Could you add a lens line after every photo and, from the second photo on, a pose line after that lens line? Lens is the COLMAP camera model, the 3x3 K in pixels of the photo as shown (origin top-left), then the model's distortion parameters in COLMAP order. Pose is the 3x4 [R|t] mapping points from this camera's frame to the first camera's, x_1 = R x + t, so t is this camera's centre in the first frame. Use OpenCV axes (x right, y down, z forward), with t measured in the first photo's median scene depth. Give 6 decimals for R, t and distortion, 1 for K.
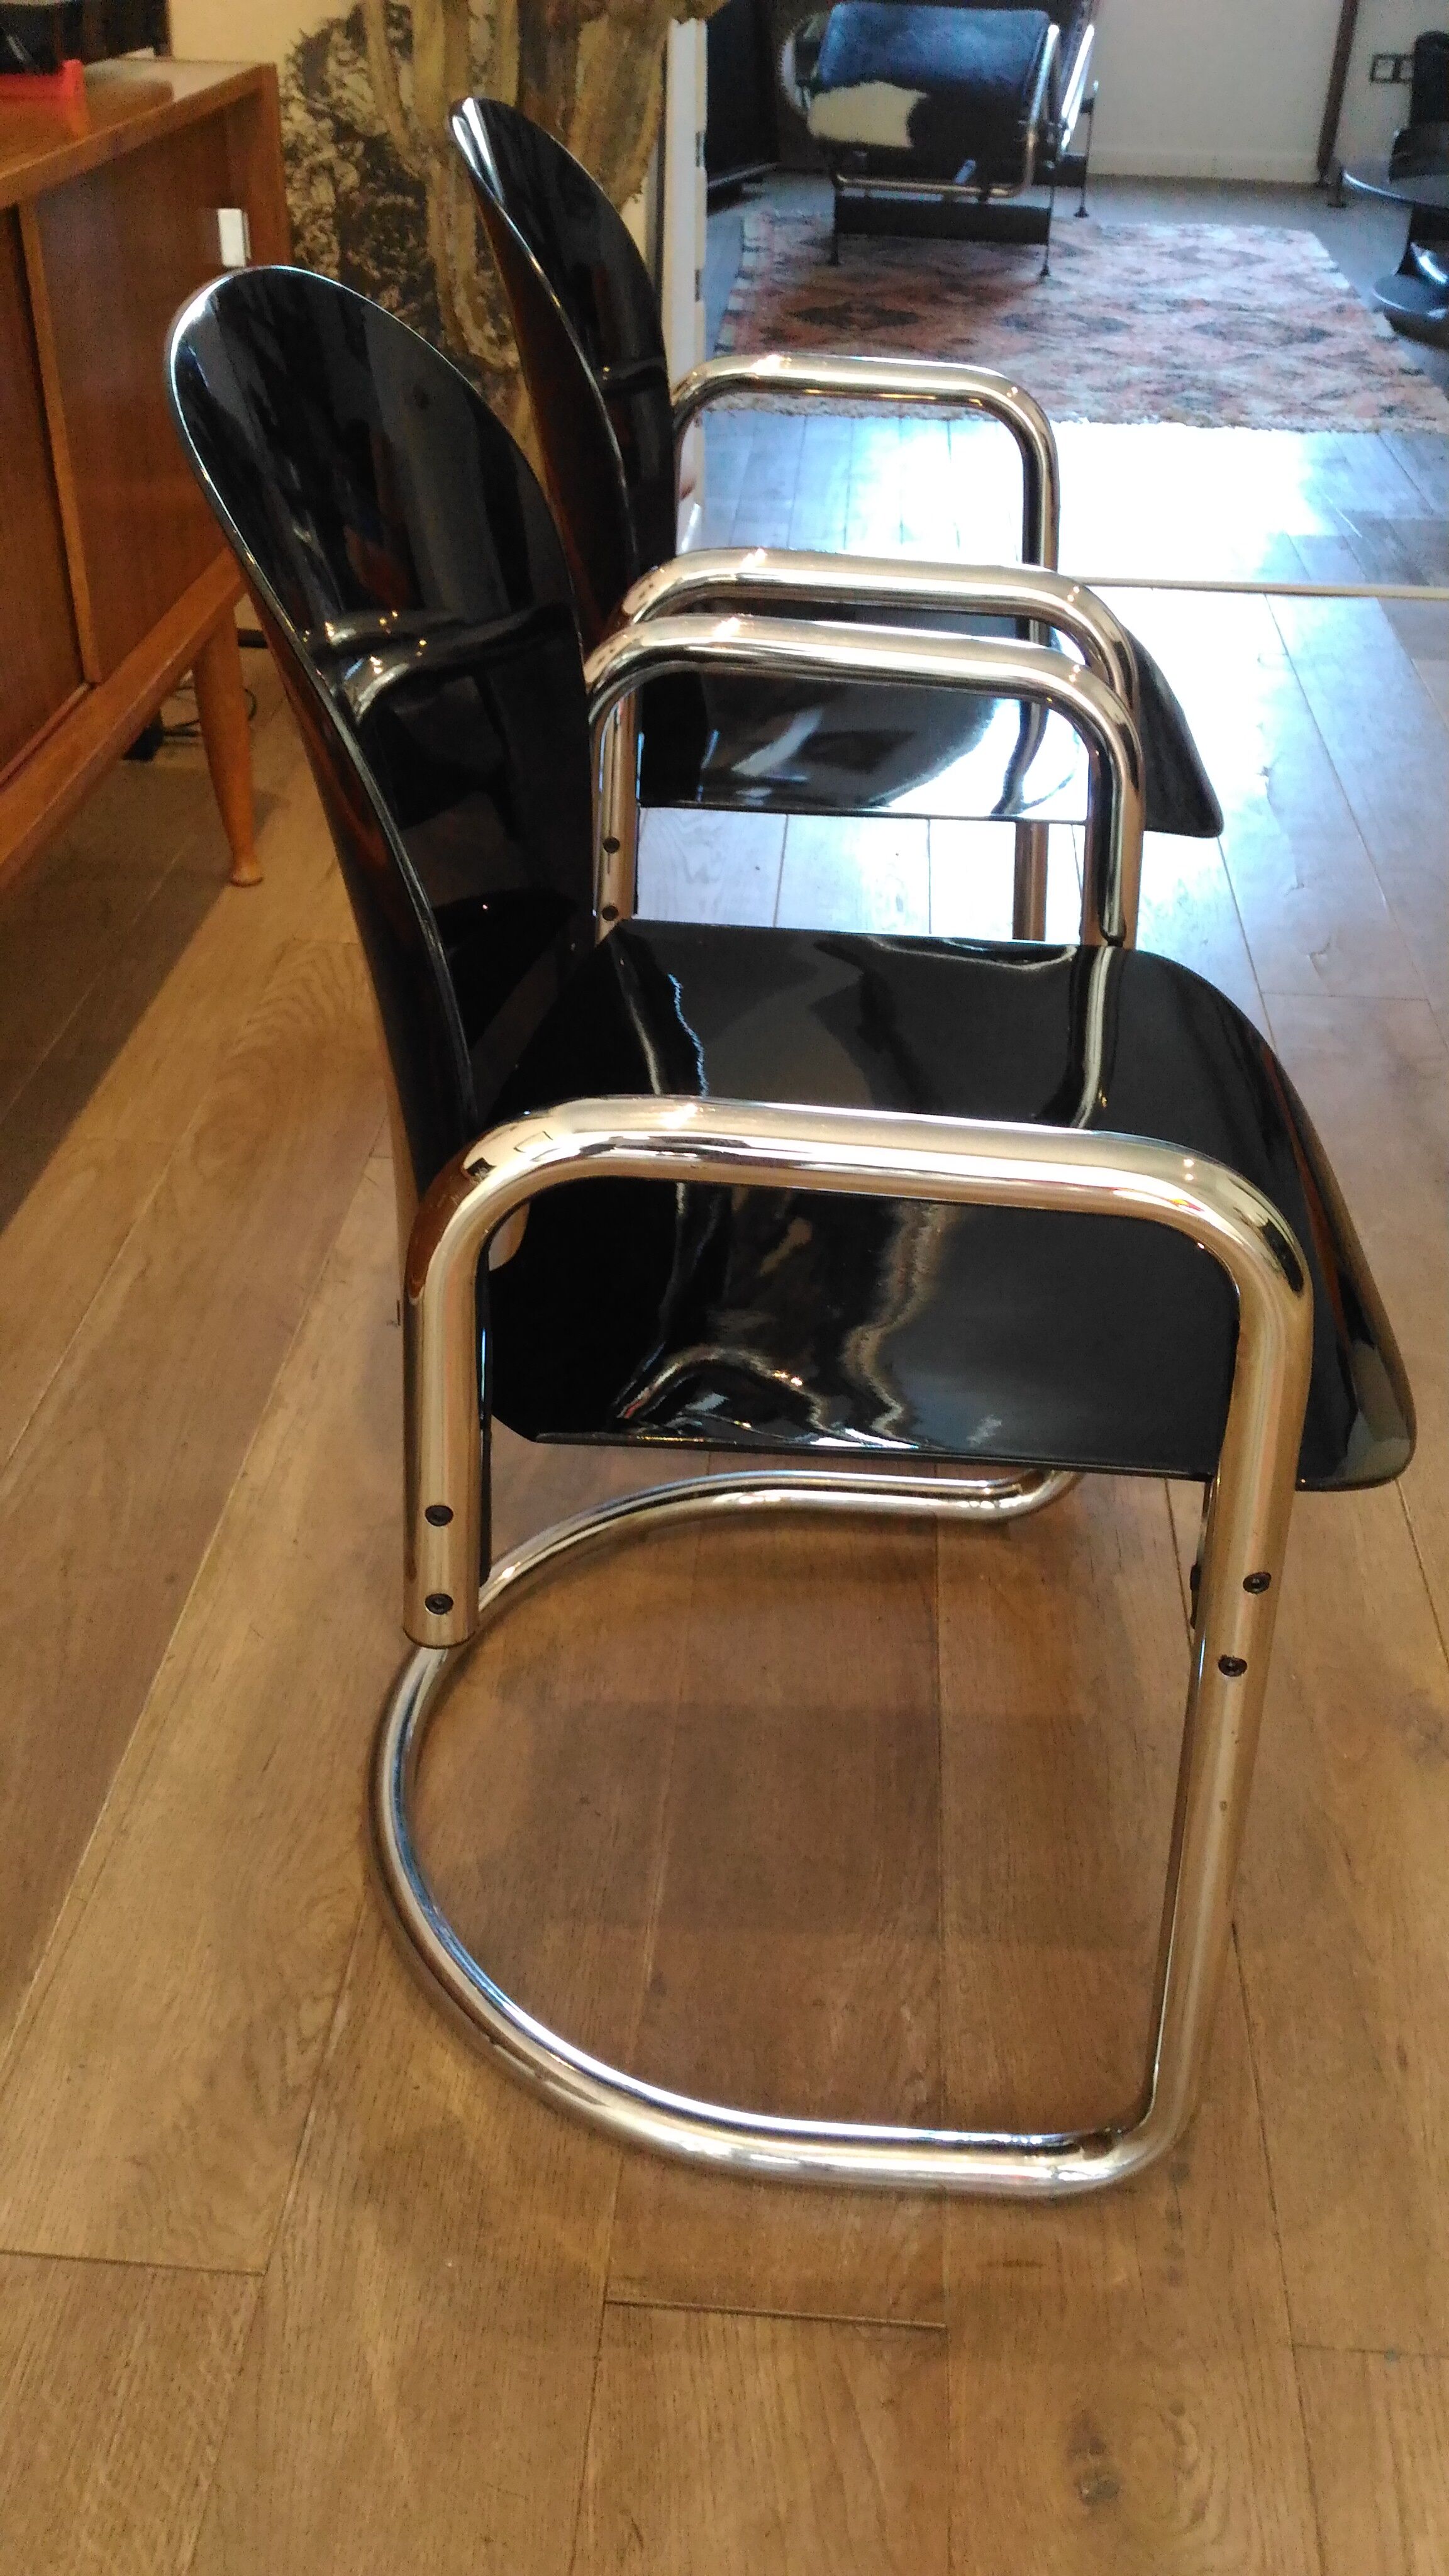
lens RADIAL K [[2136.0, 0, 724.5], [0, 2136.0, 1288.0], [0, 0, 1]] dist [0.053522, -0.132616]
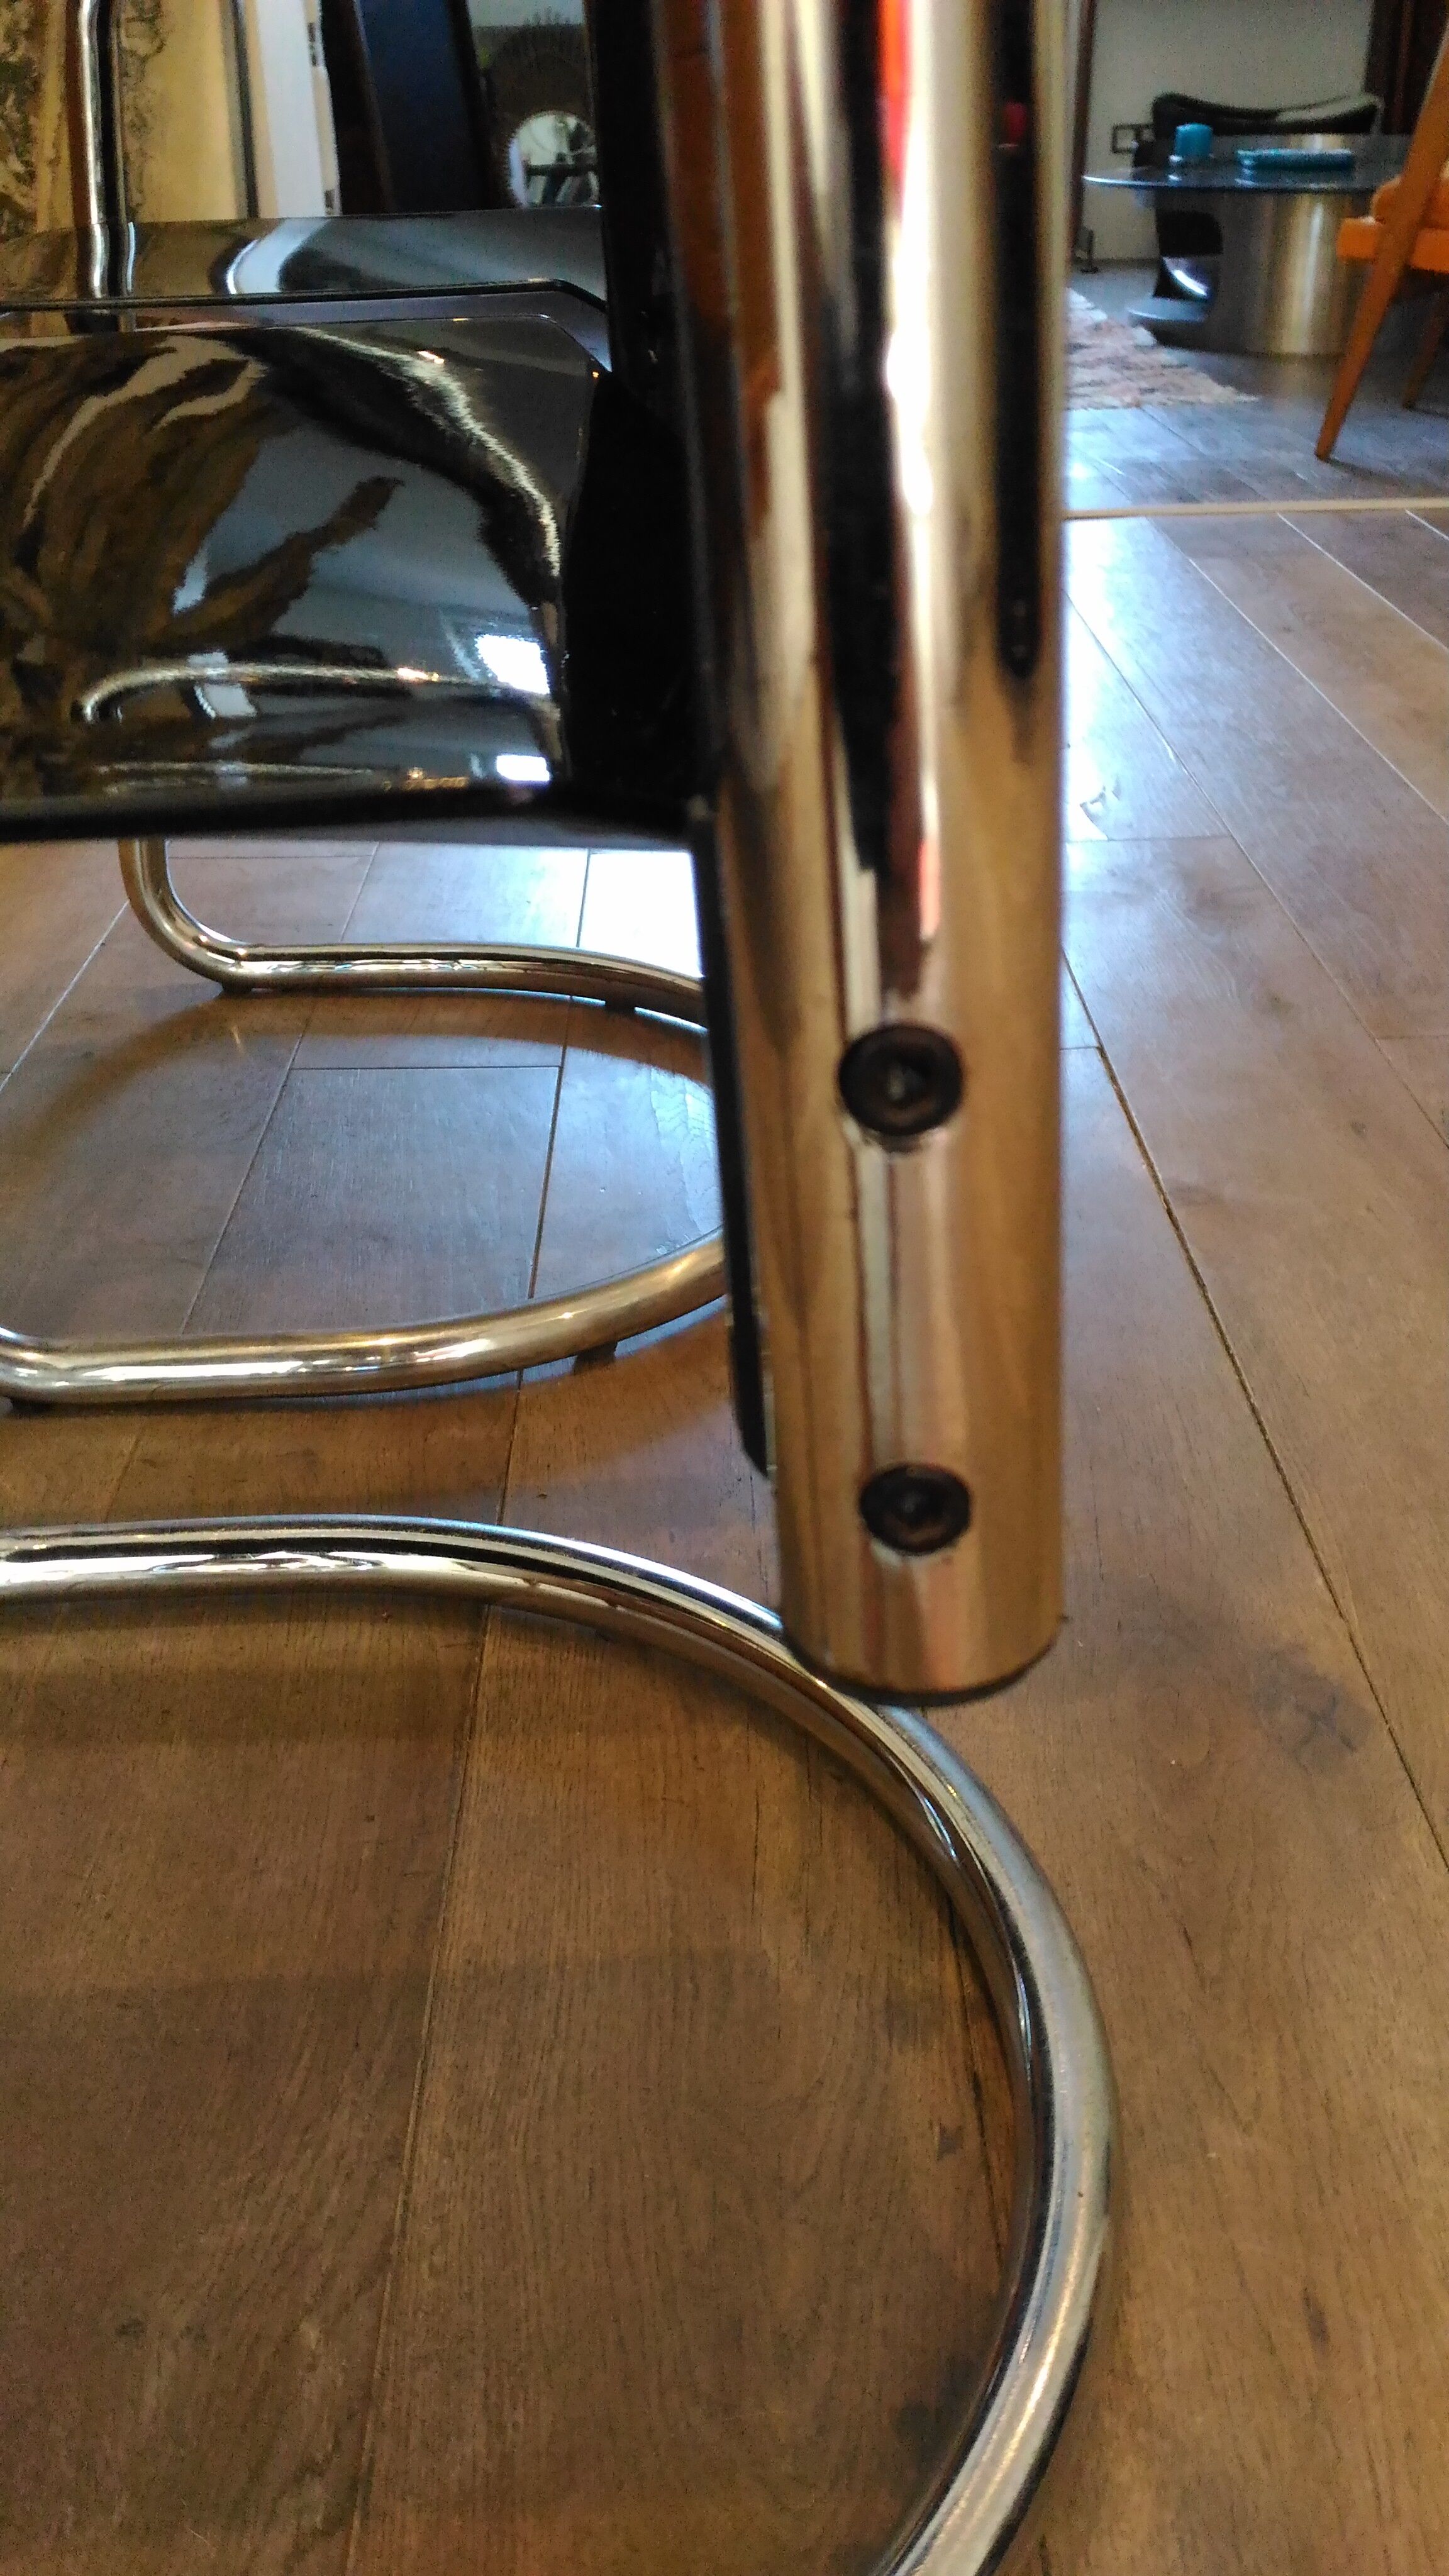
lens RADIAL K [[2161.0, 0, 725.3], [0, 2161.0, 1252.7], [0, 0, 1]] dist [0.070063, -0.163599]
pose [[0.995382, -0.075040, 0.059871, 0.160350], [0.081361, 0.990456, -0.111254, 0.151613], [-0.050951, 0.115611, 0.991987, 0.458374]]
